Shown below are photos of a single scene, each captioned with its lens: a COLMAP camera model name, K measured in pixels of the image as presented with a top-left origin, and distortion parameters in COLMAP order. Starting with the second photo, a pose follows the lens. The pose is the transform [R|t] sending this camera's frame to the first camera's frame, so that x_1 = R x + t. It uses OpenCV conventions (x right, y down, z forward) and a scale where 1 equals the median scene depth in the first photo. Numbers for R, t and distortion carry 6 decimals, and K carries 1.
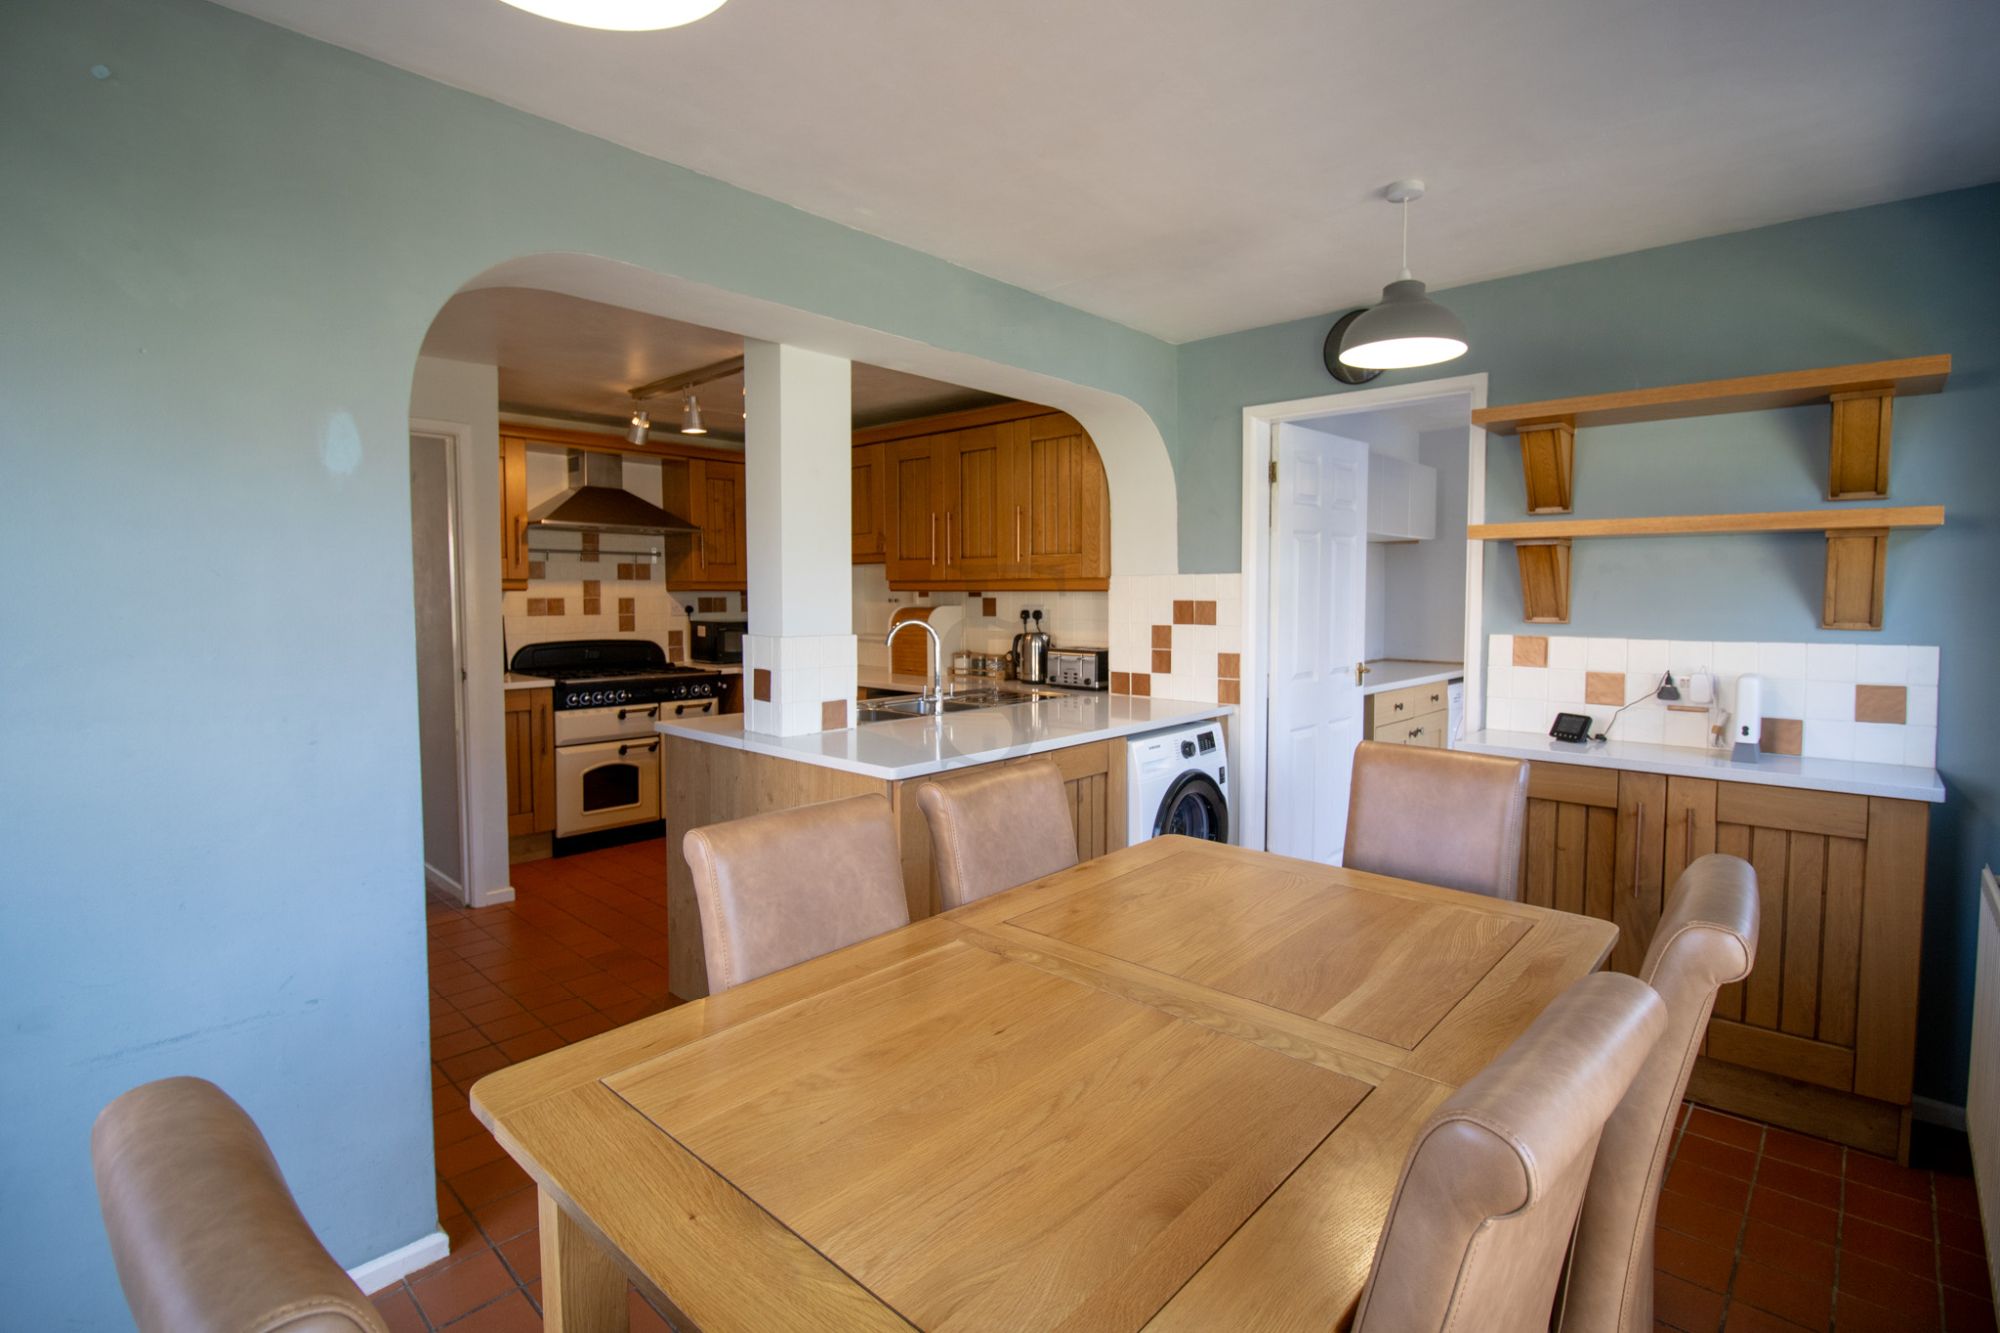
lens RADIAL K [[940.7, 0, 1005.7], [0, 940.7, 636.9], [0, 0, 1]] dist [-0.001576, -0.013081]
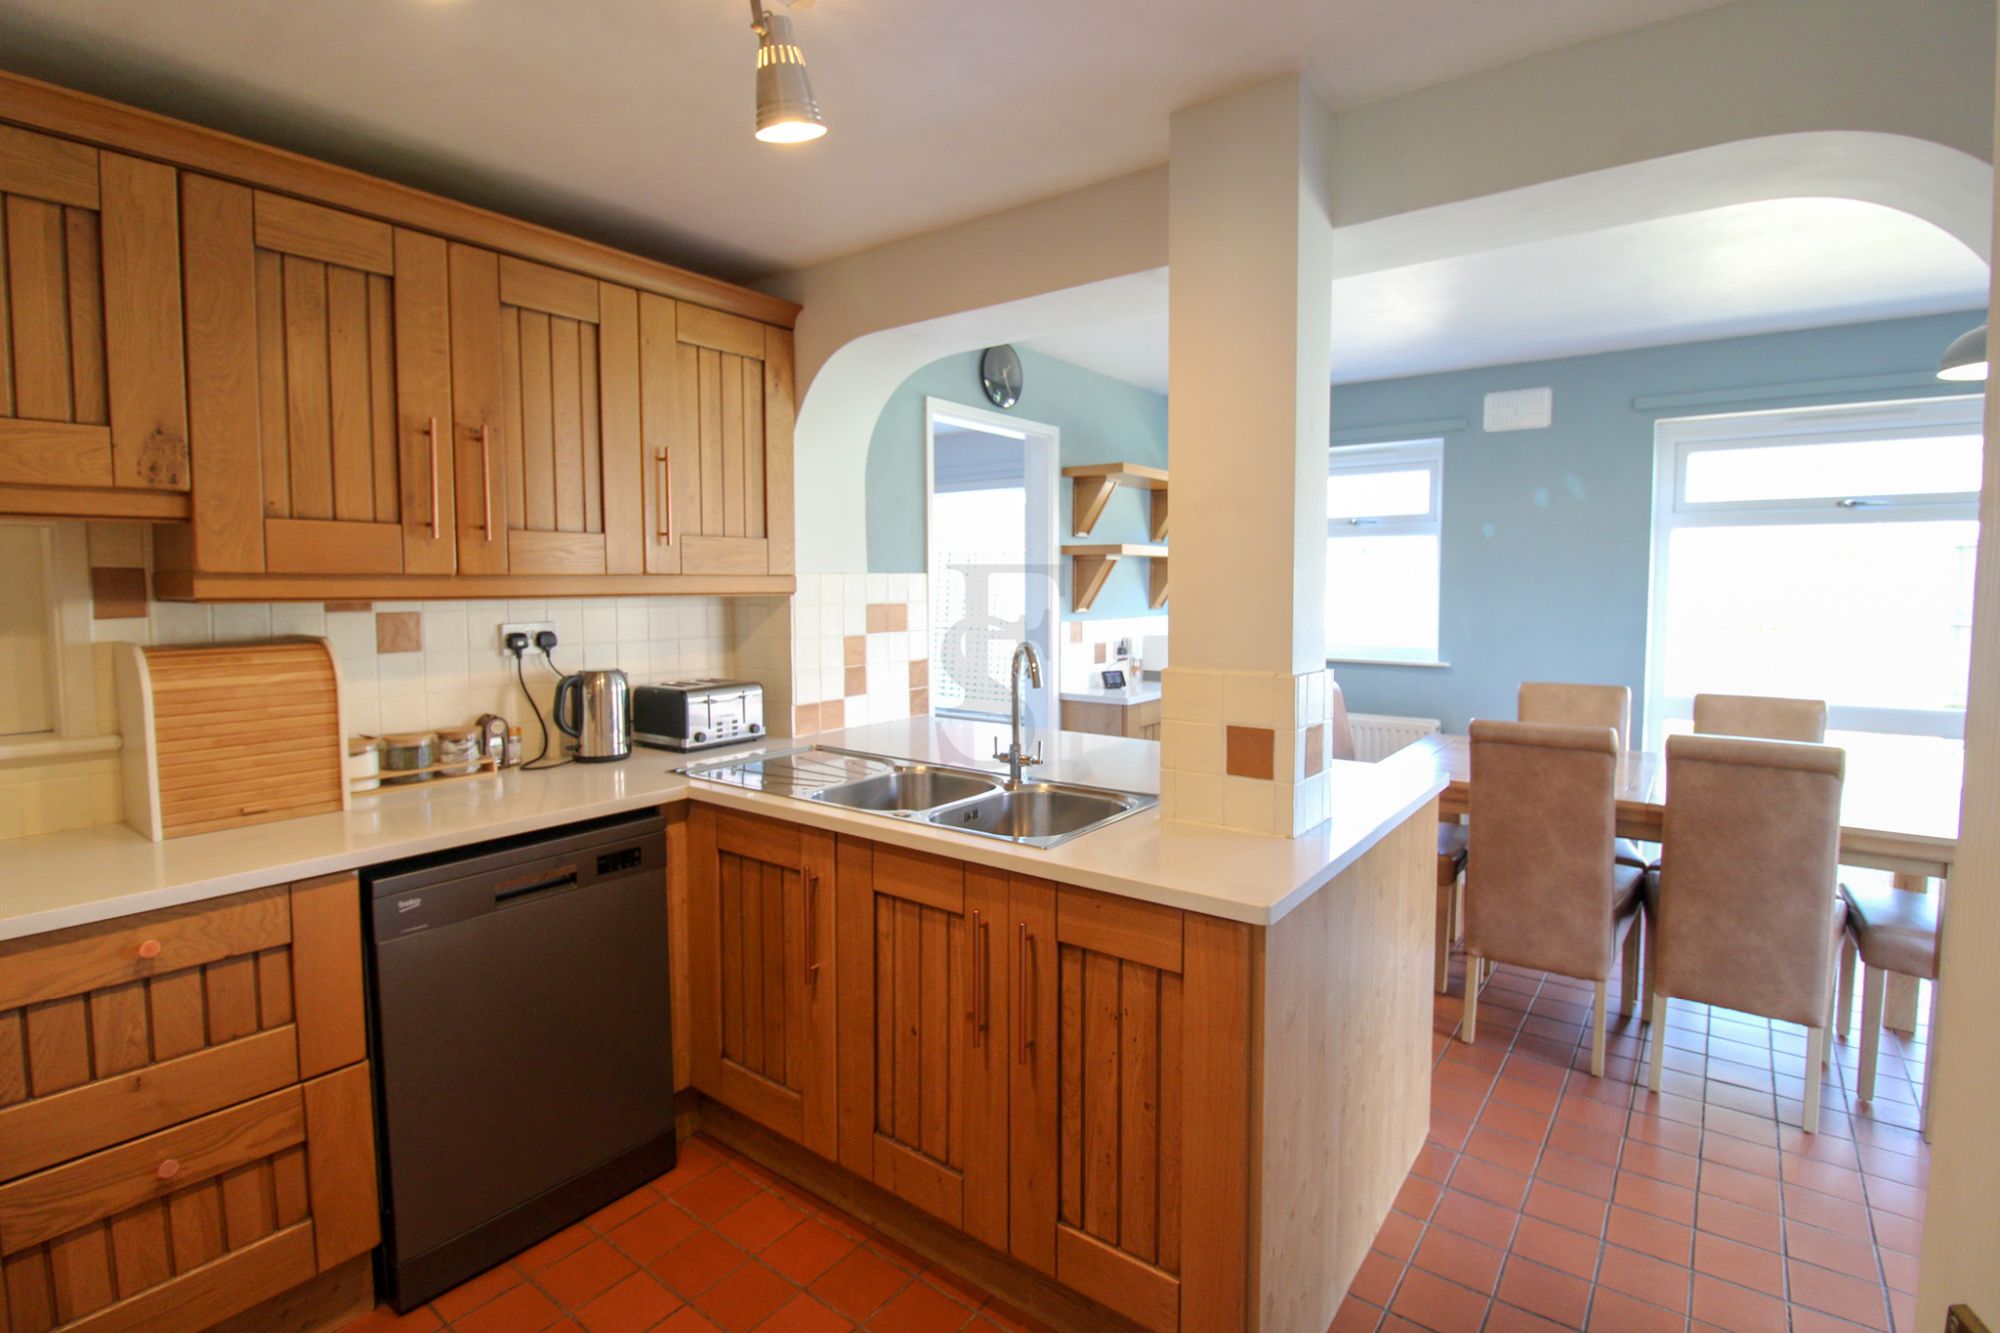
lens RADIAL K [[940.7, 0, 1005.7], [0, 940.7, 636.9], [0, 0, 1]] dist [-0.001576, -0.013081]
pose [[-0.103067, -0.055943, 0.993100, -0.487763], [0.050502, 0.996835, 0.061395, -0.041147], [-0.993391, 0.056482, -0.099916, 0.722763]]
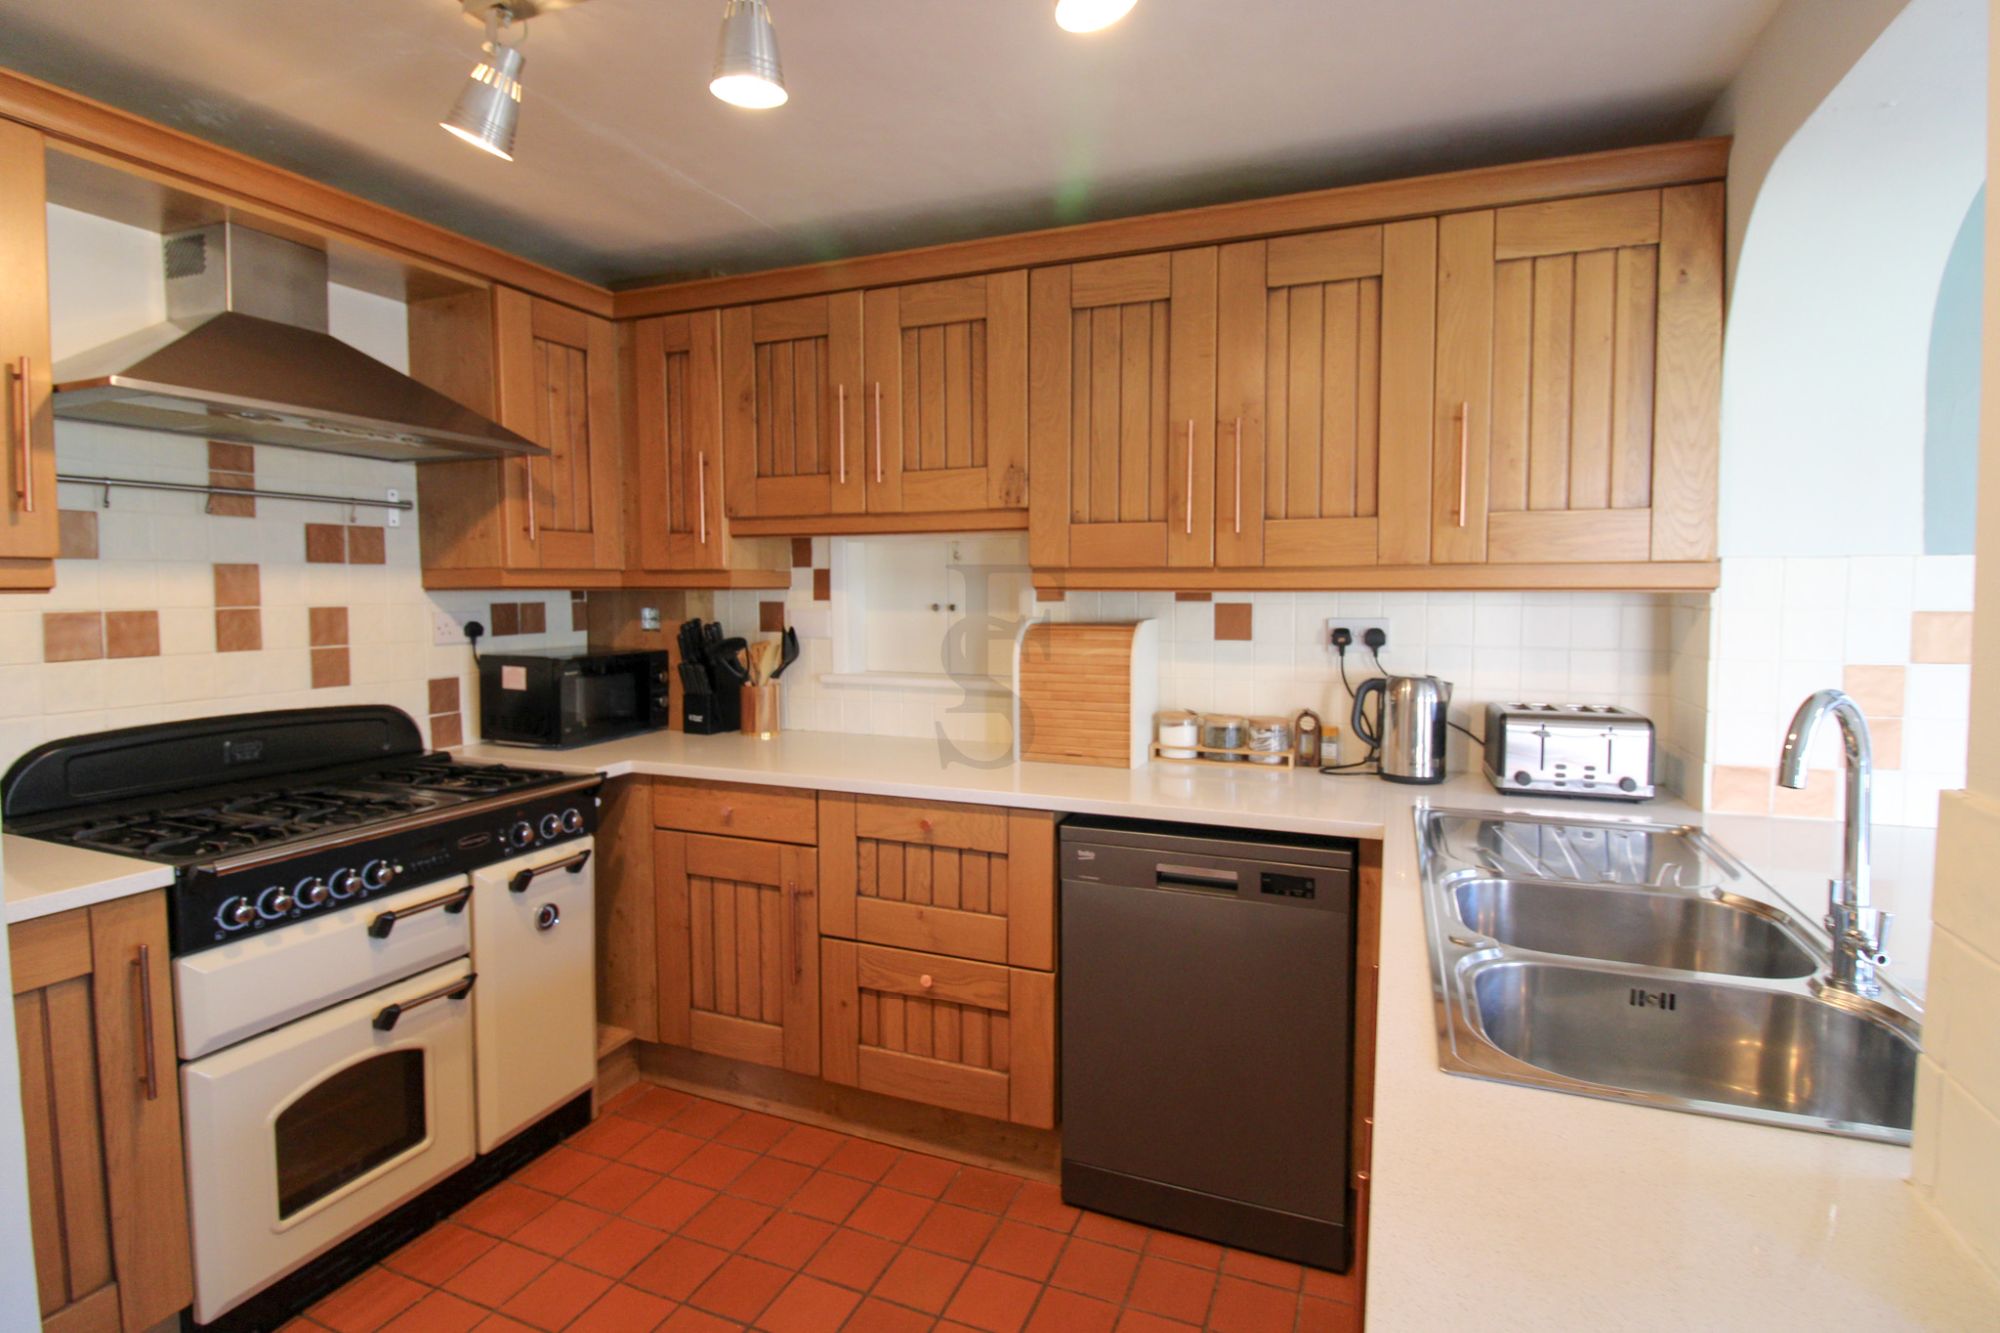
lens RADIAL K [[971.2, 0, 1003.5], [0, 971.2, 638.8], [0, 0, 1]] dist [0.002184, -0.014890]
pose [[0.935016, -0.020401, 0.354017, -0.302487], [0.018134, 0.999788, 0.009718, -0.028582], [-0.354141, -0.002667, 0.935188, 0.540084]]
